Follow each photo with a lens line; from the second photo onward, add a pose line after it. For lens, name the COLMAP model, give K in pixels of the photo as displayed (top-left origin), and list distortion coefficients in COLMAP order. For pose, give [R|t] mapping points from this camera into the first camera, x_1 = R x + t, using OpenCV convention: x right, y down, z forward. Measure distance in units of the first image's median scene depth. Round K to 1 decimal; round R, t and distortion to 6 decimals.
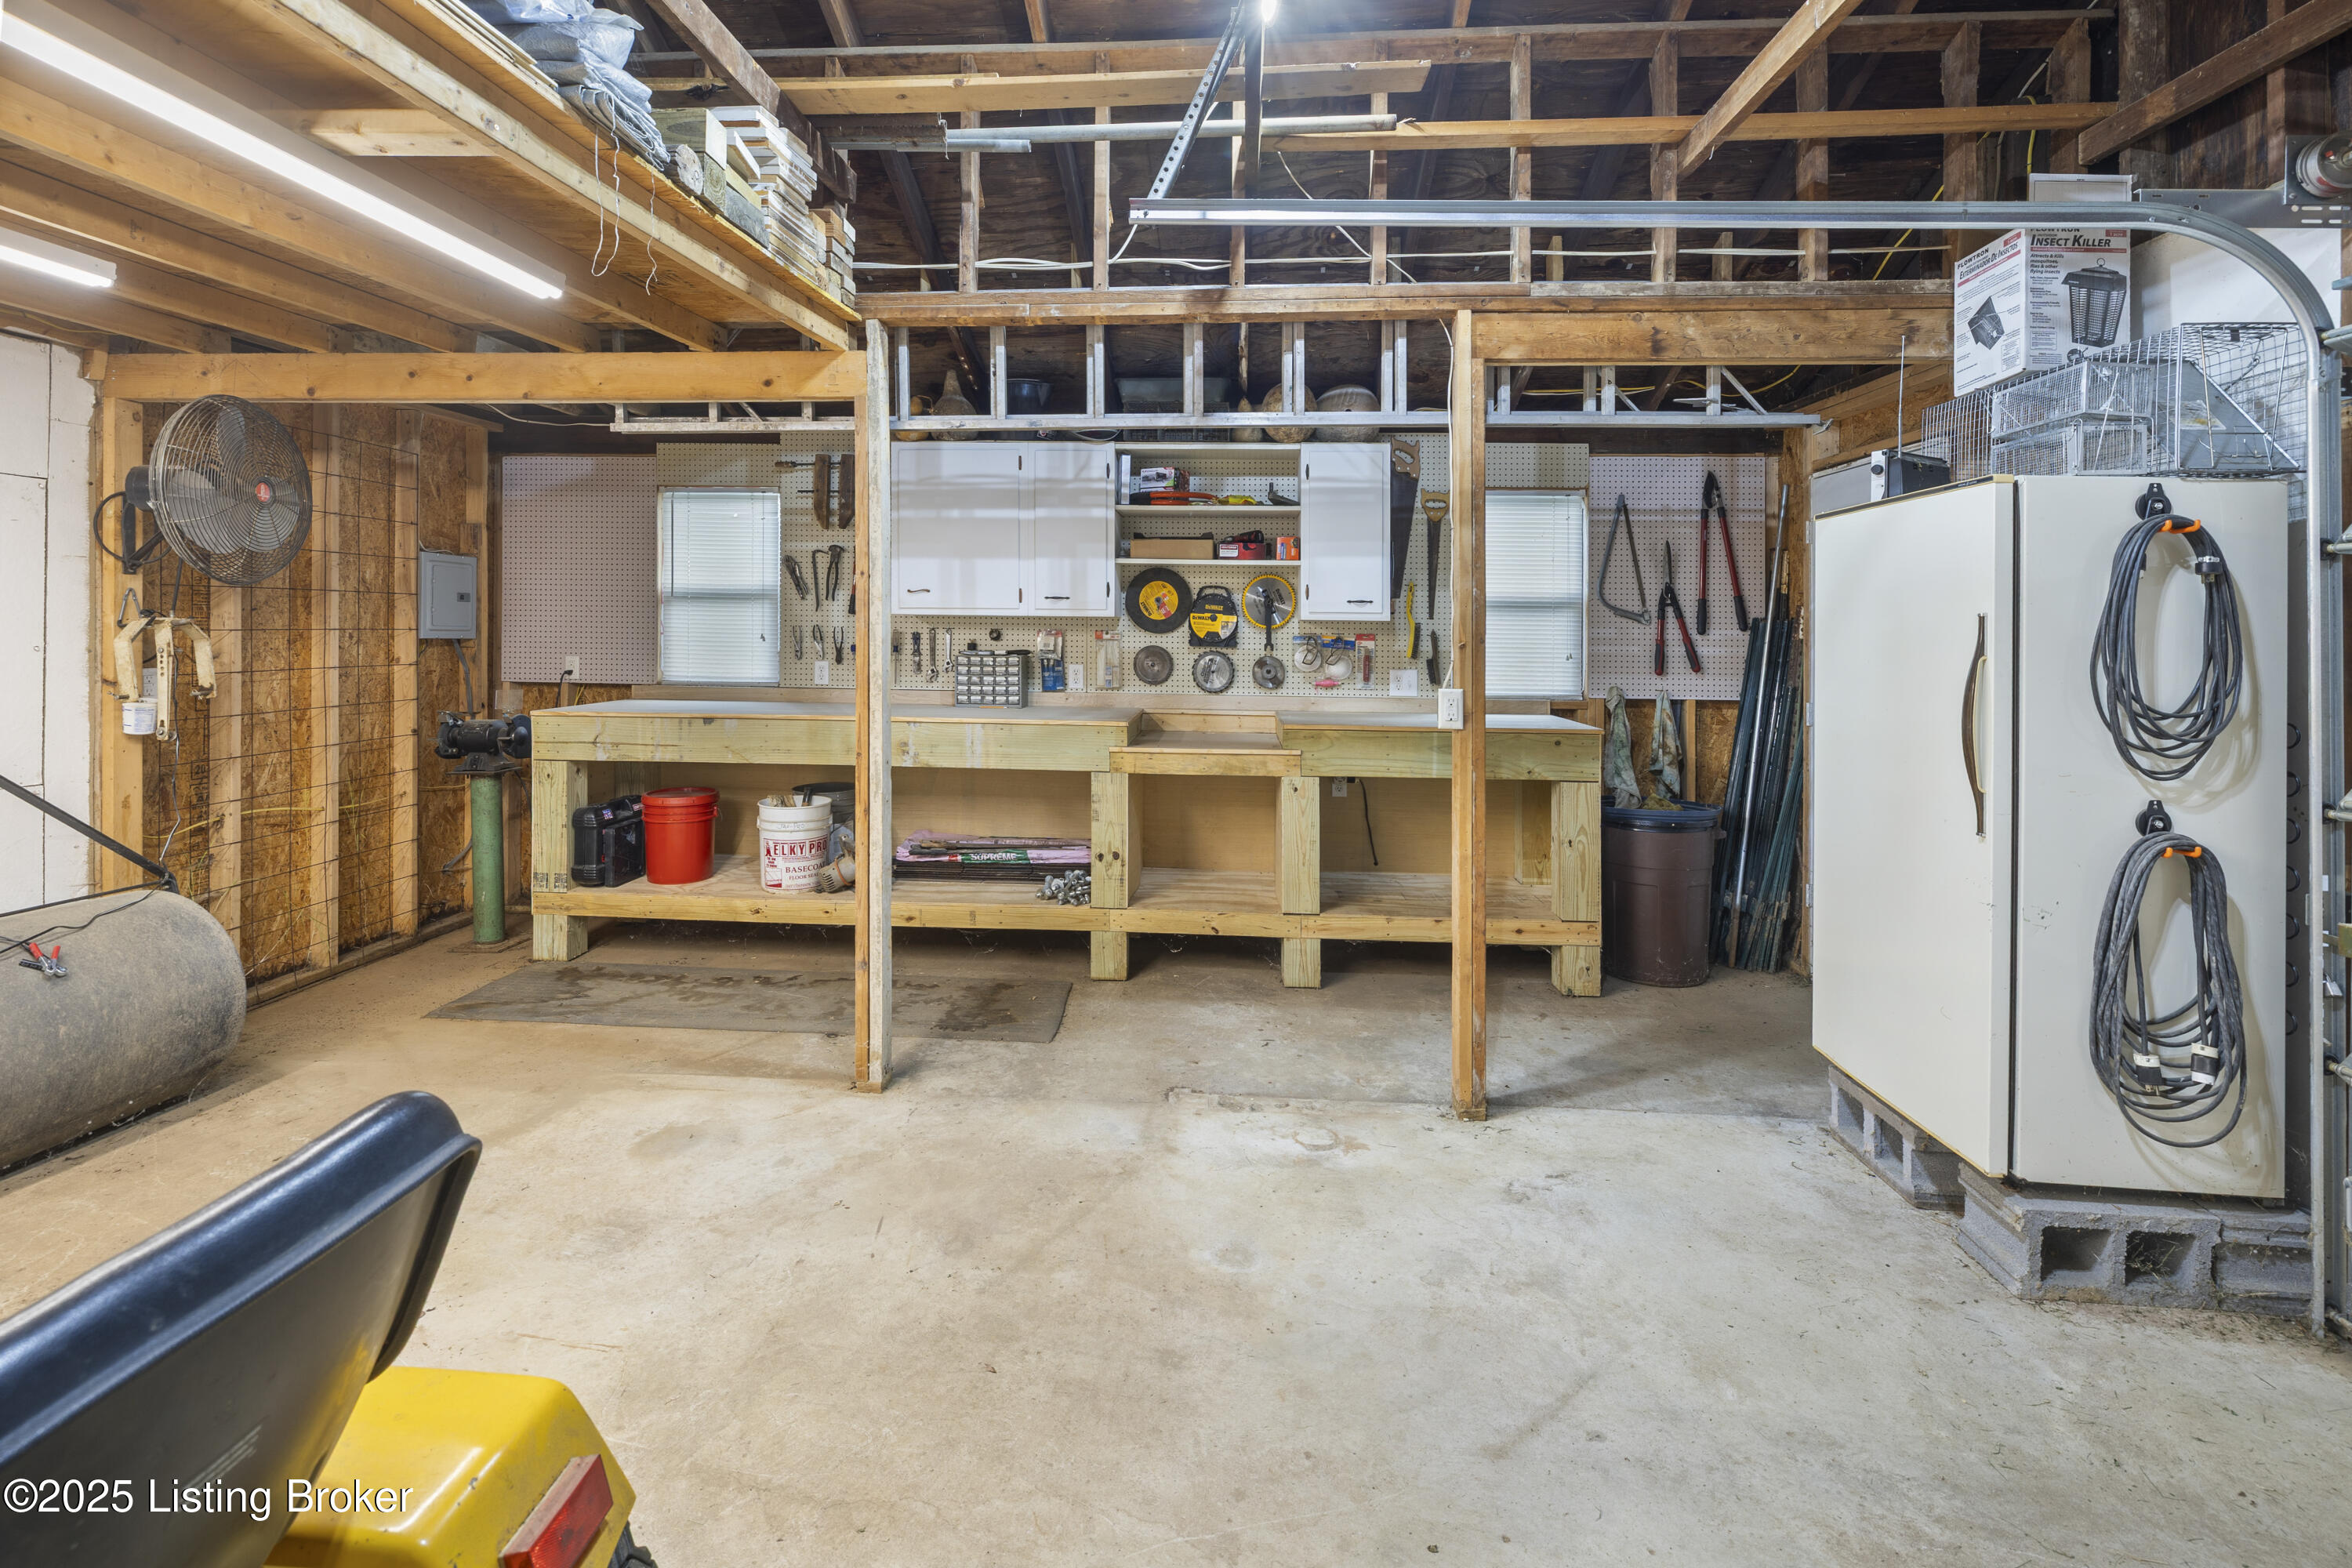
lens RADIAL K [[1046.8, 0, 1182.0], [0, 1046.8, 620.2], [0, 0, 1]] dist [-0.001365, 0.000127]
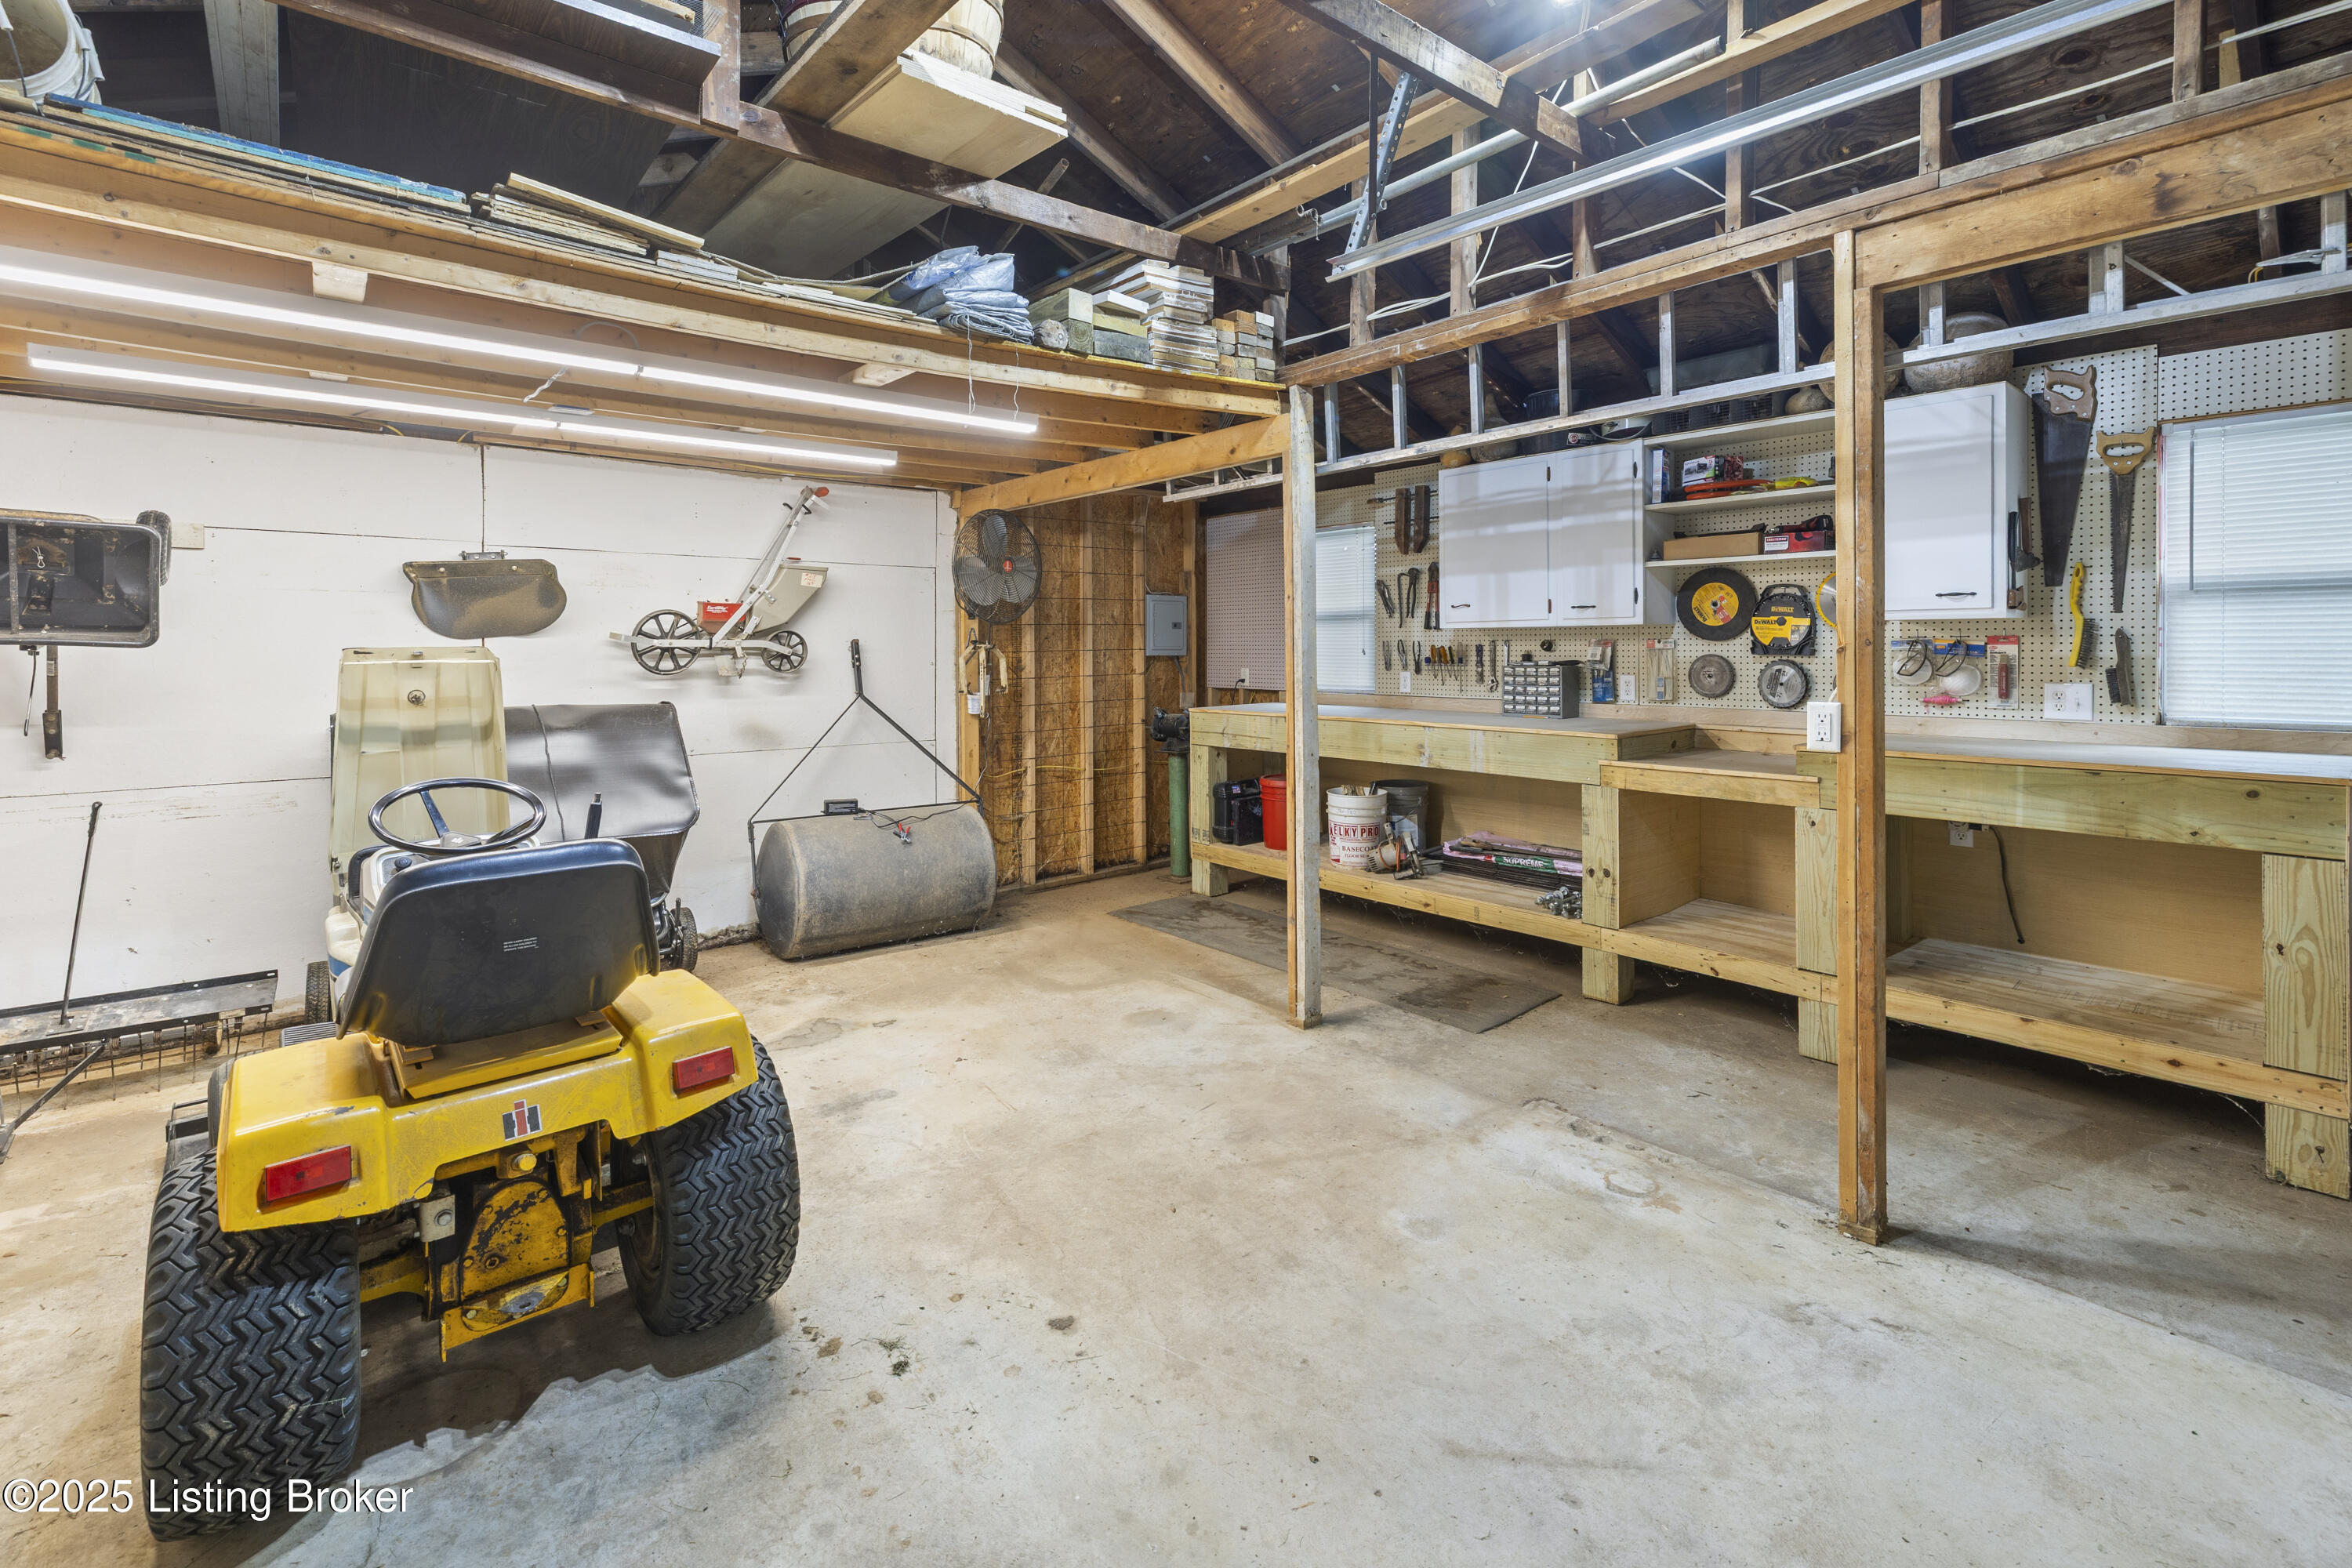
lens RADIAL K [[1053.8, 0, 1176.7], [0, 1053.8, 635.3], [0, 0, 1]] dist [0.001001, 0.000548]
pose [[0.689657, -0.025401, -0.723691, 0.373839], [0.025230, 0.999621, -0.011043, 0.007342], [0.723697, -0.010643, 0.690036, 0.049098]]
